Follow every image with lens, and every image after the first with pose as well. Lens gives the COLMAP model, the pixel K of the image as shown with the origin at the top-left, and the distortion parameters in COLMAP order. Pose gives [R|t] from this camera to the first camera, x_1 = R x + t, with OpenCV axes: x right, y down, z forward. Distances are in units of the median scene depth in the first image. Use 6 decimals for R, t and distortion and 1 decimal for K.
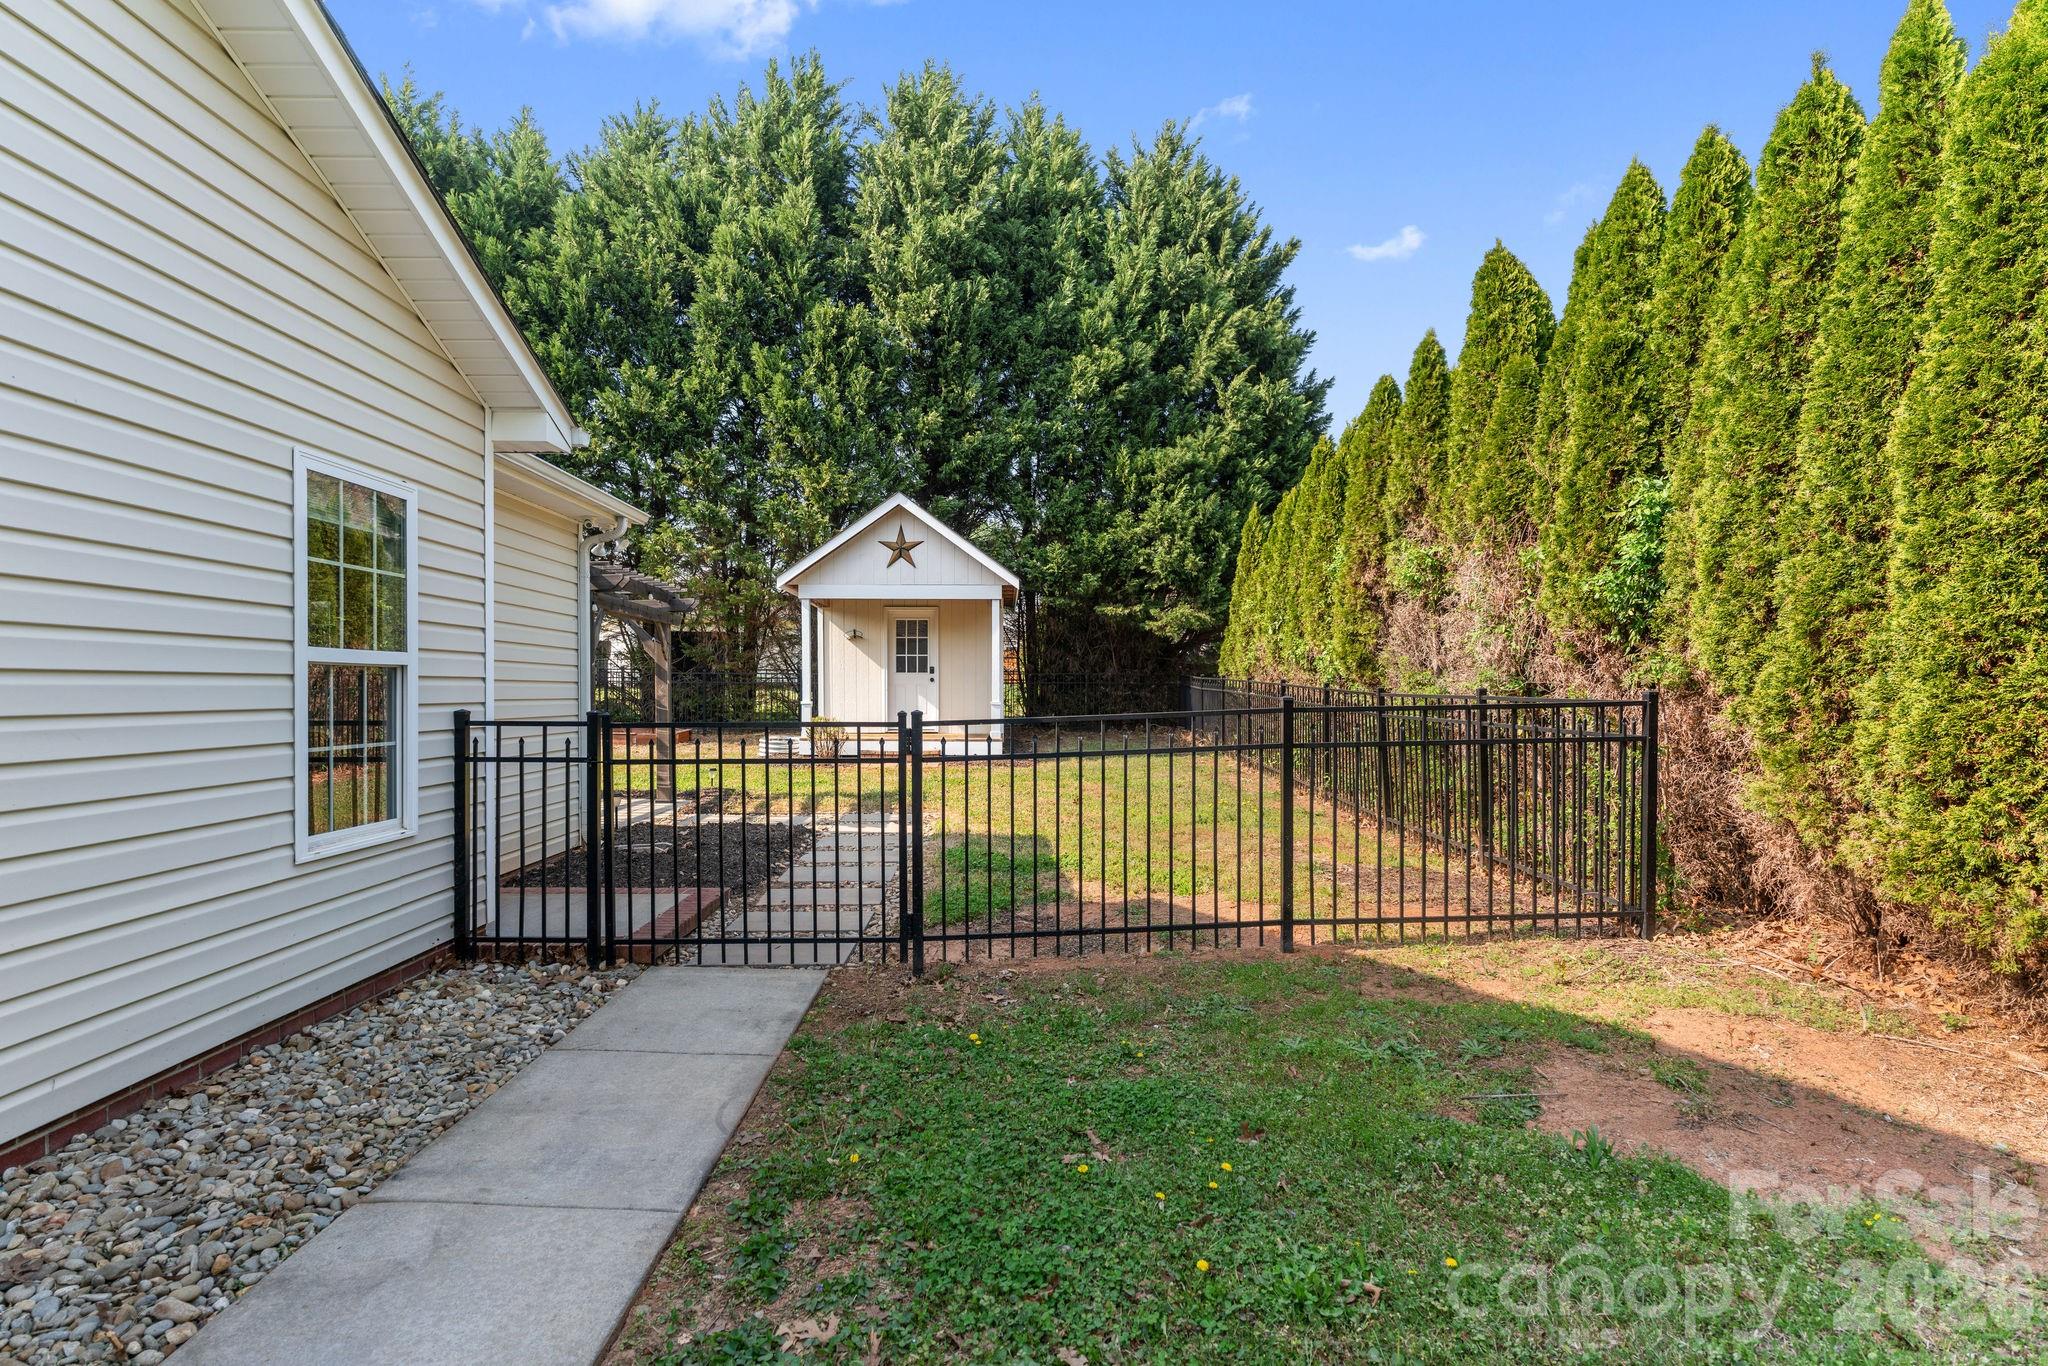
lens RADIAL K [[1034.3, 0, 1024.0], [0, 1034.3, 683.0], [0, 0, 1]] dist [-0.000221, 0.000301]
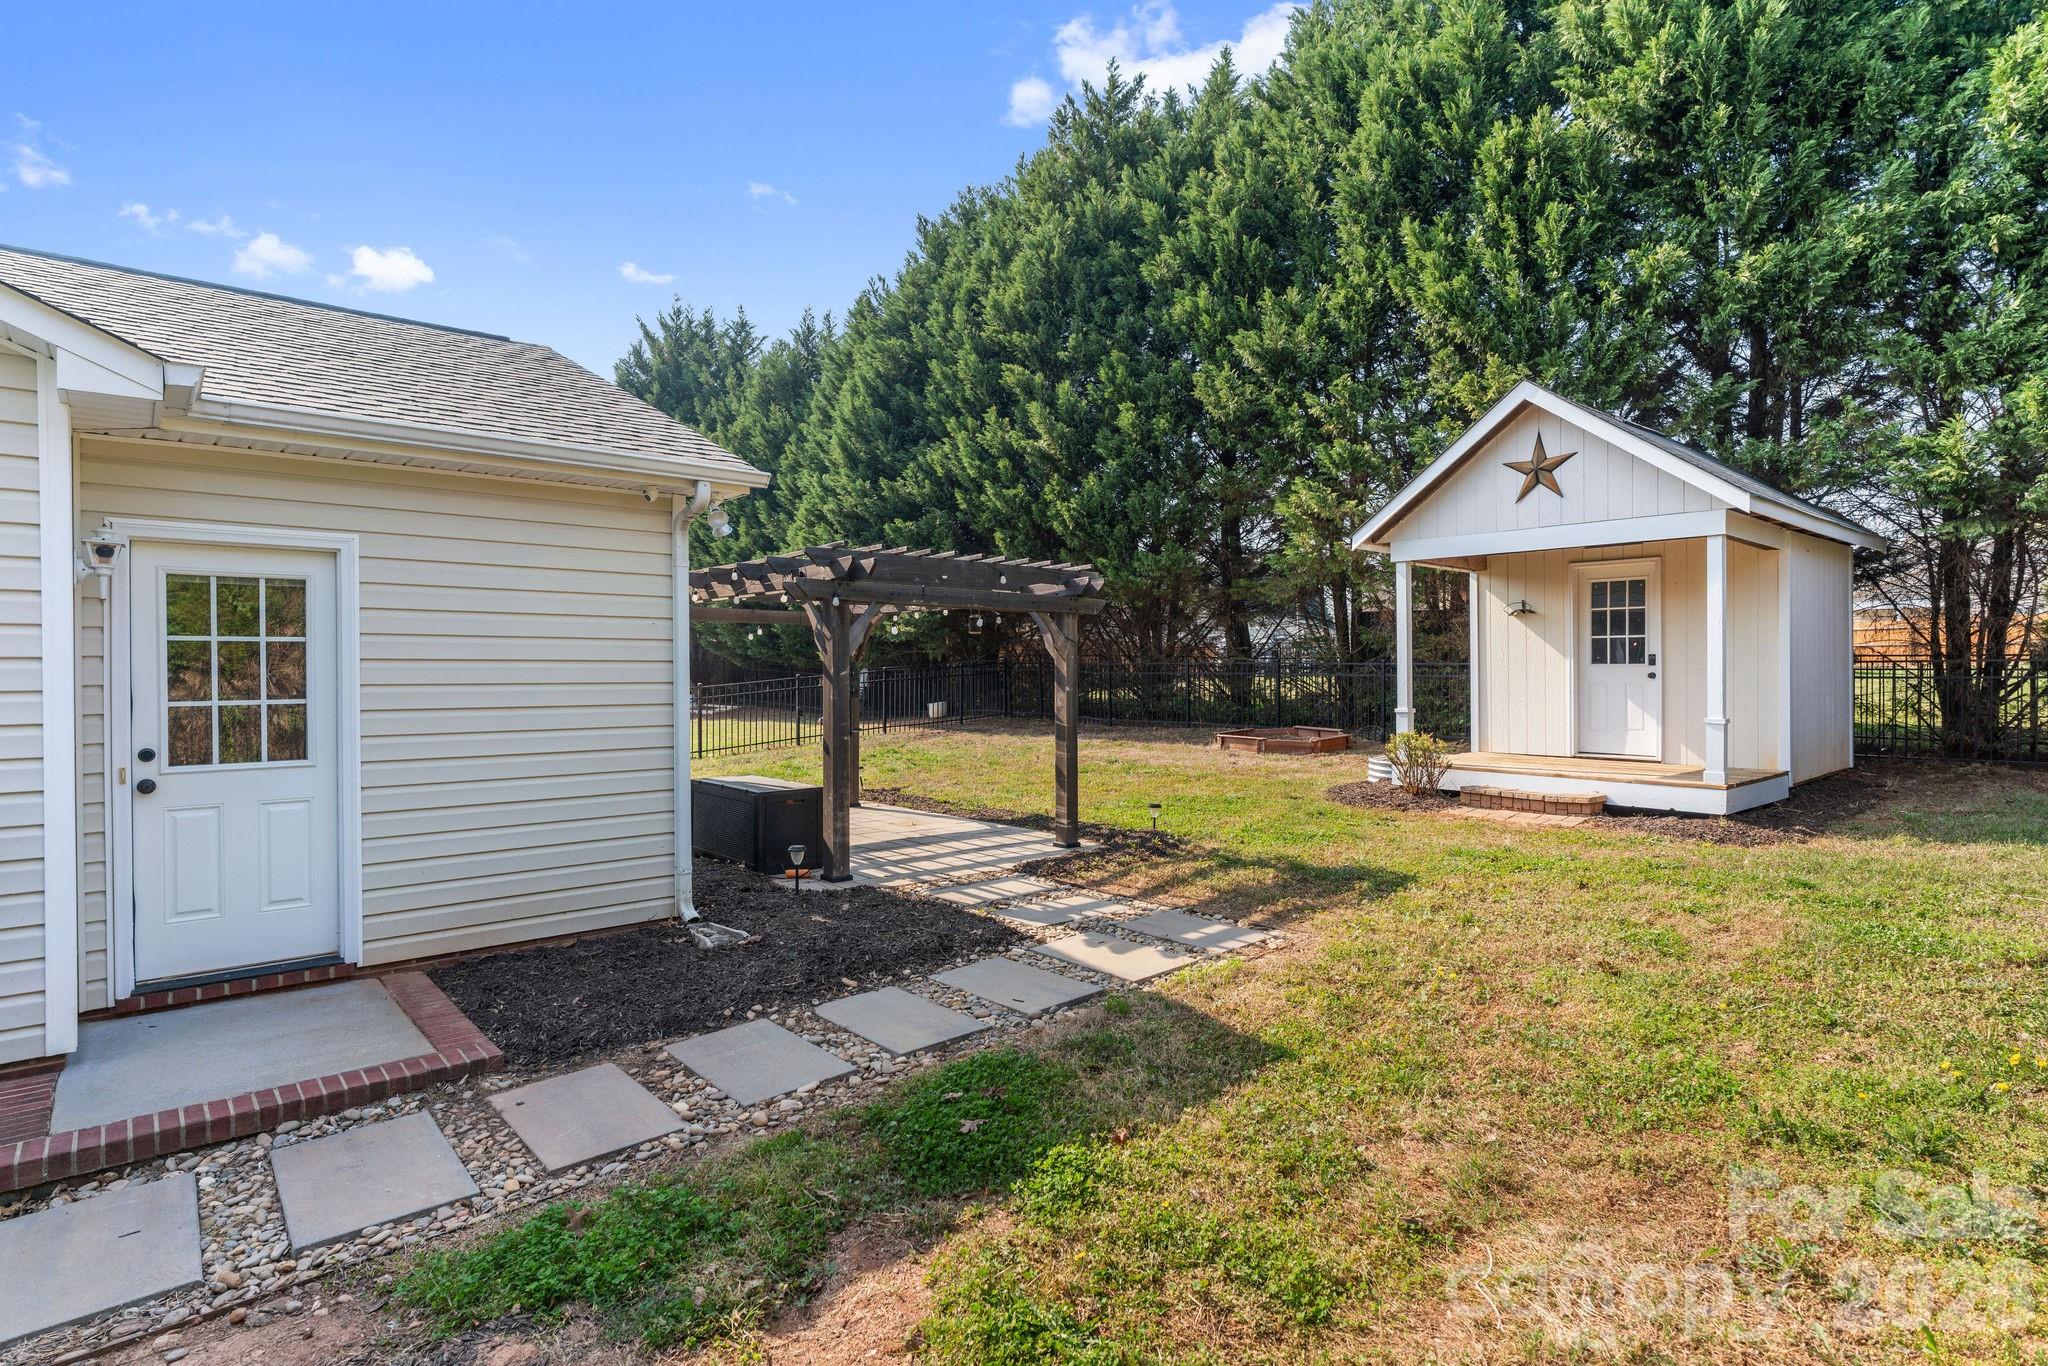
lens RADIAL K [[1041.7, 0, 1014.0], [0, 1041.7, 666.5], [0, 0, 1]] dist [-0.033164, 0.011312]
pose [[0.632668, 0.001122, -0.774422, 0.137889], [0.009544, 0.999912, 0.009246, -0.017147], [0.774364, -0.013241, 0.632602, 0.306302]]
